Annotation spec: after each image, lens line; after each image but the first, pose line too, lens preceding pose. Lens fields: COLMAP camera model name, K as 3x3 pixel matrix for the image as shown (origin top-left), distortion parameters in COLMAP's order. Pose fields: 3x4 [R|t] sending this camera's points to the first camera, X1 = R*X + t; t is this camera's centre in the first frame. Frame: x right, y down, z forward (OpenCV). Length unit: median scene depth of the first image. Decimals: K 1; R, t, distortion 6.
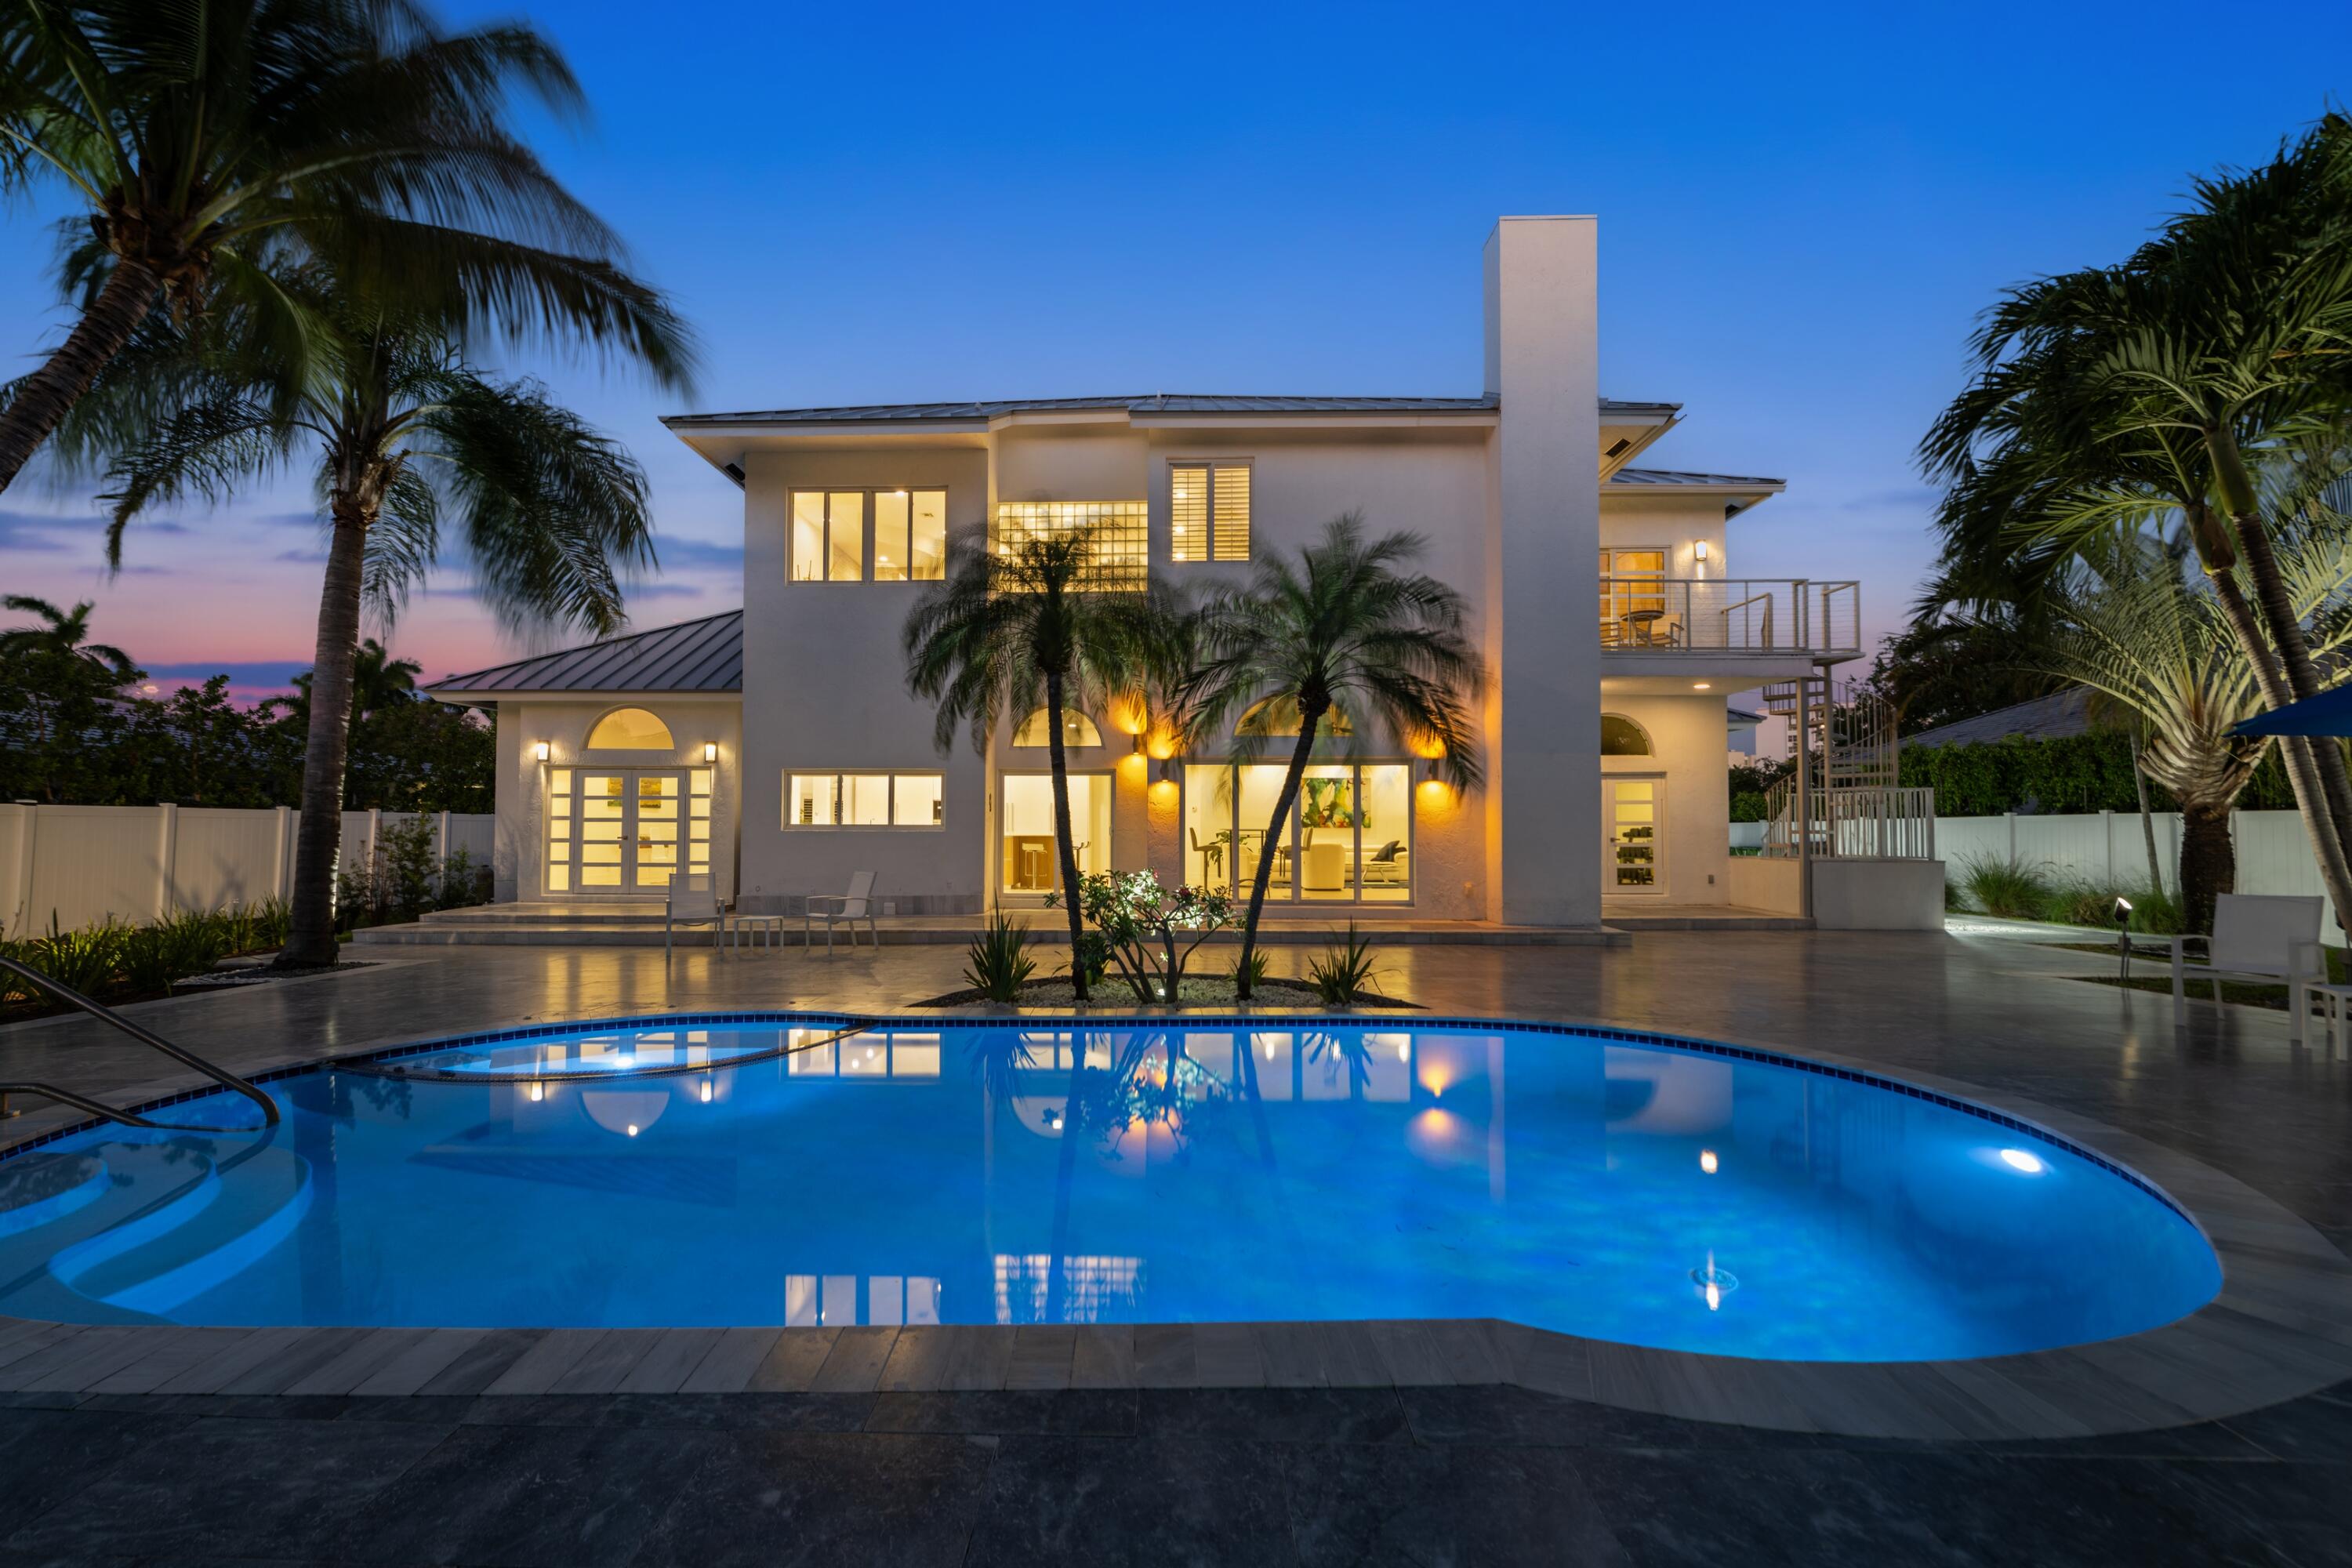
lens RADIAL K [[962.5, 0, 1175.7], [0, 962.5, 792.4], [0, 0, 1]] dist [-0.001781, -0.000439]
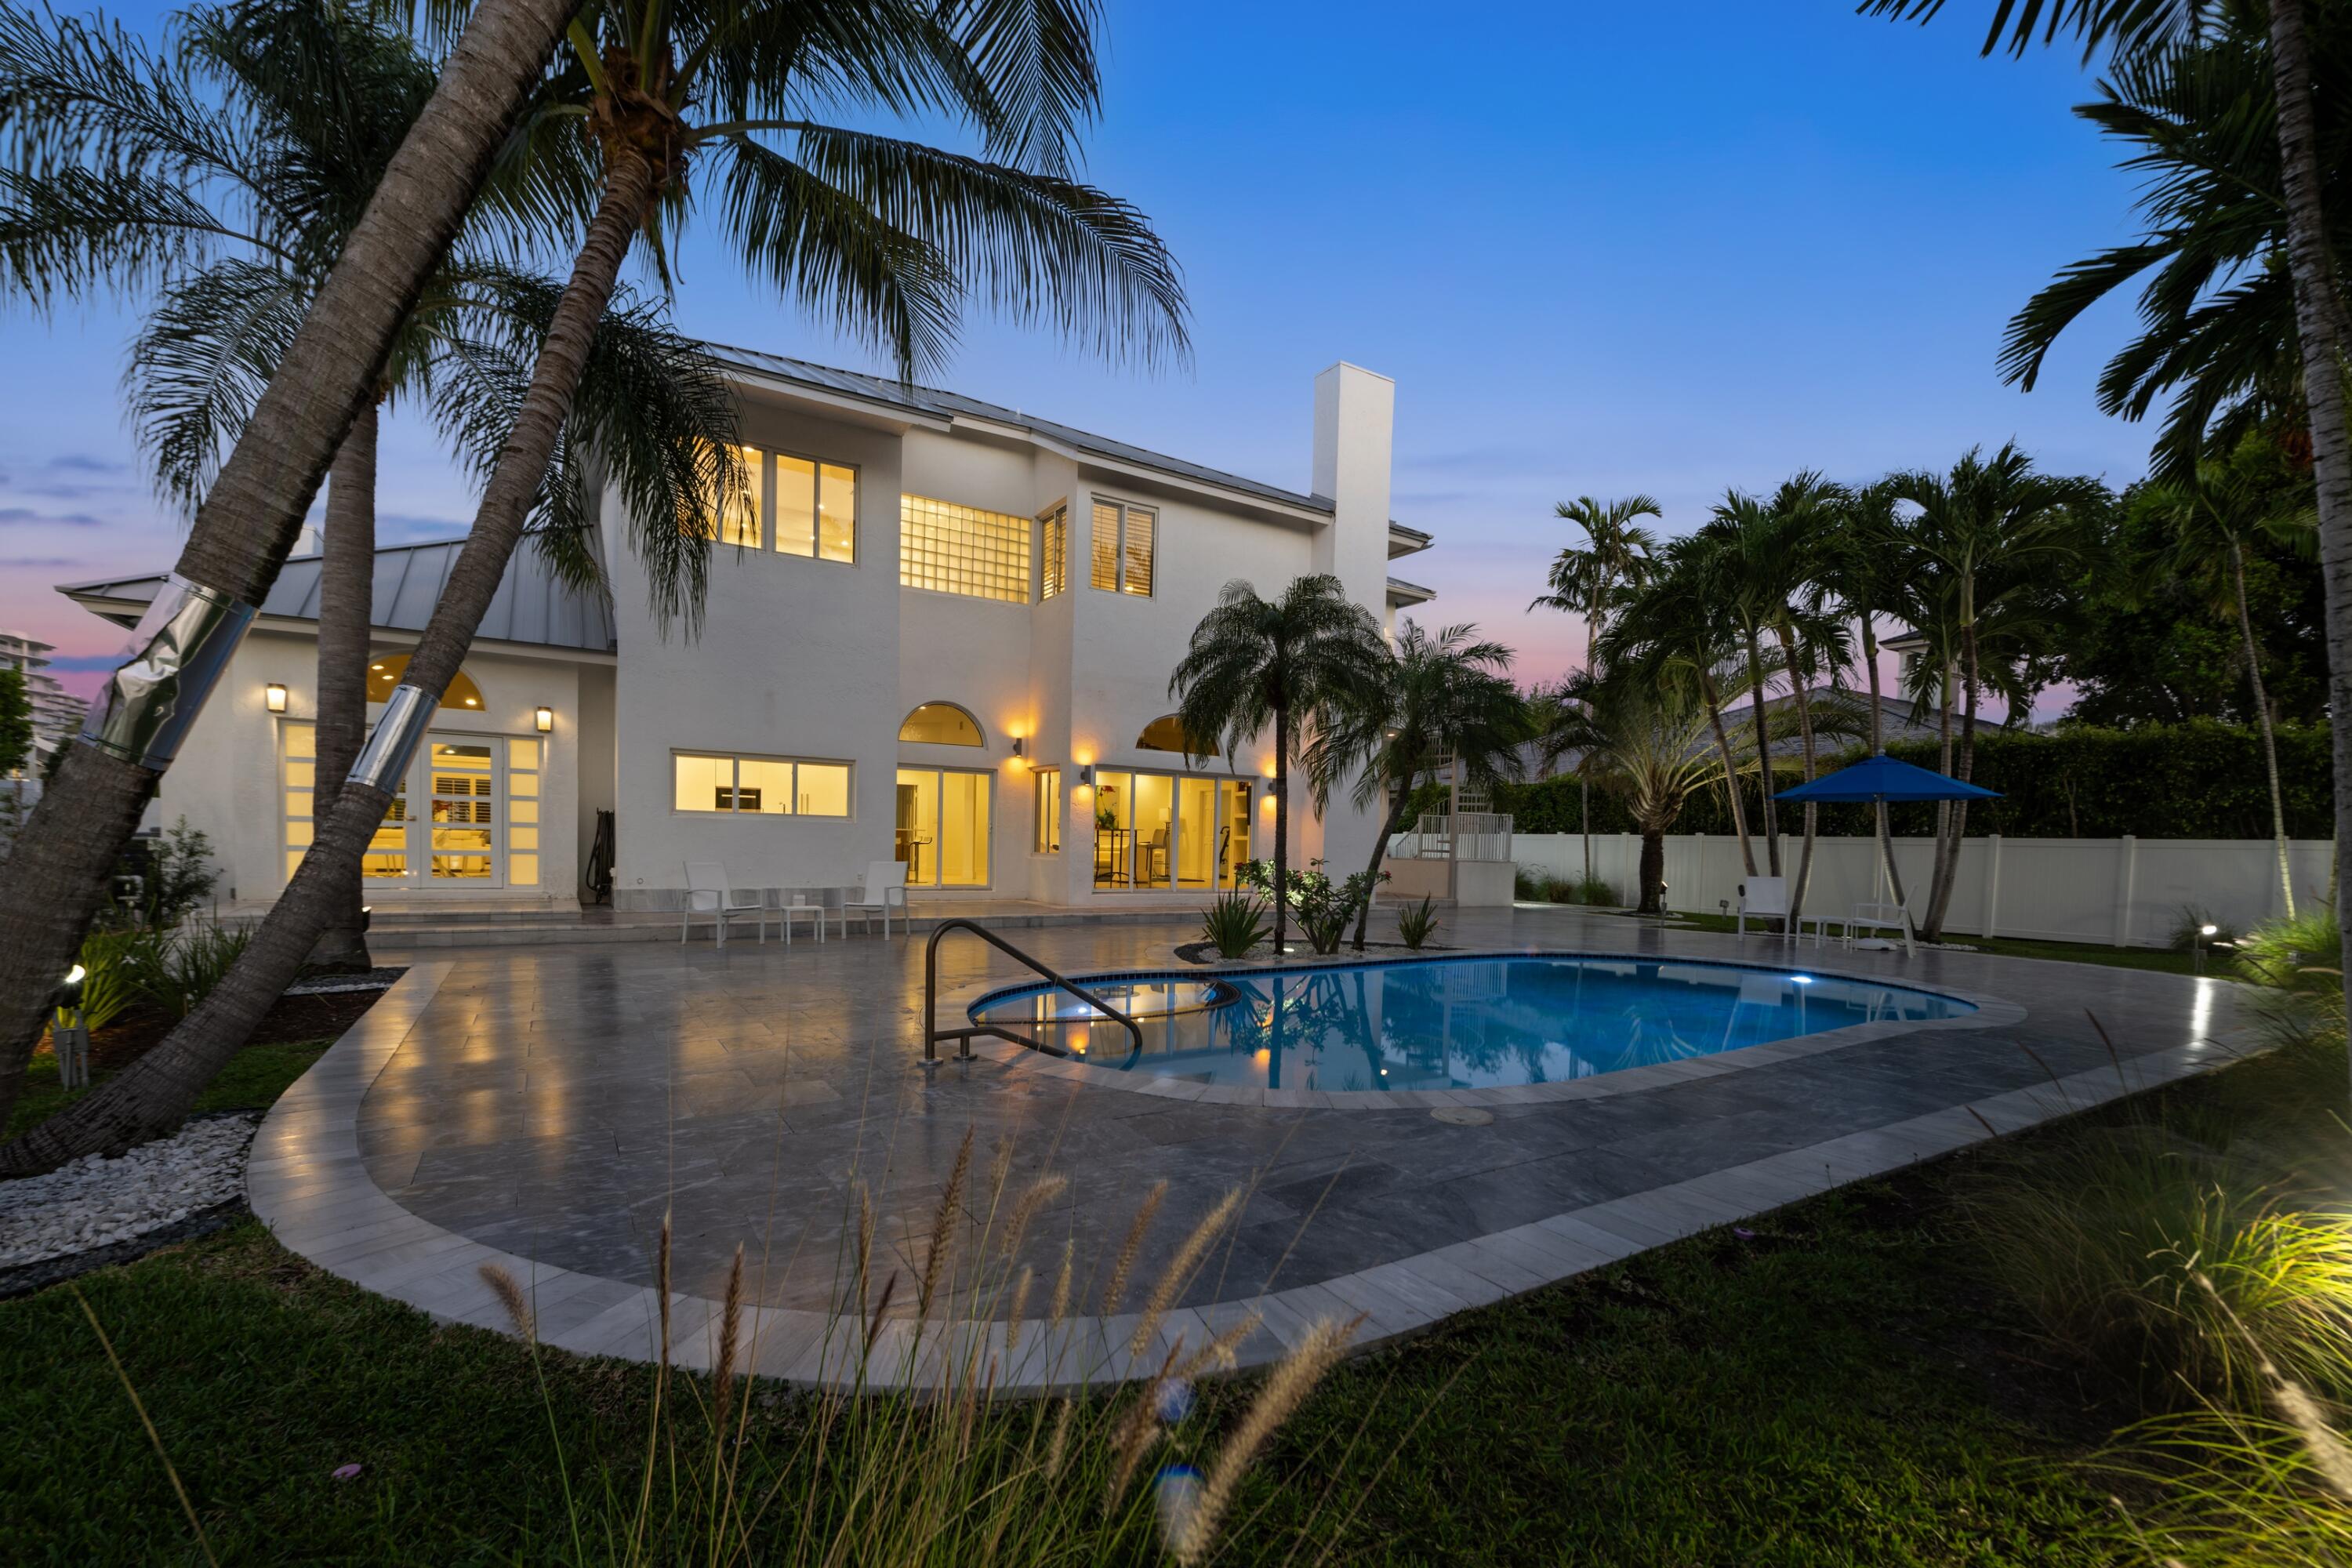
lens RADIAL K [[962.5, 0, 1189.7], [0, 962.5, 869.6], [0, 0, 1]] dist [-0.001781, -0.000439]
pose [[0.836252, 0.003604, 0.548333, -0.493439], [-0.047828, 0.996647, 0.066391, 0.005754], [-0.546255, -0.081746, 0.833621, -0.016941]]
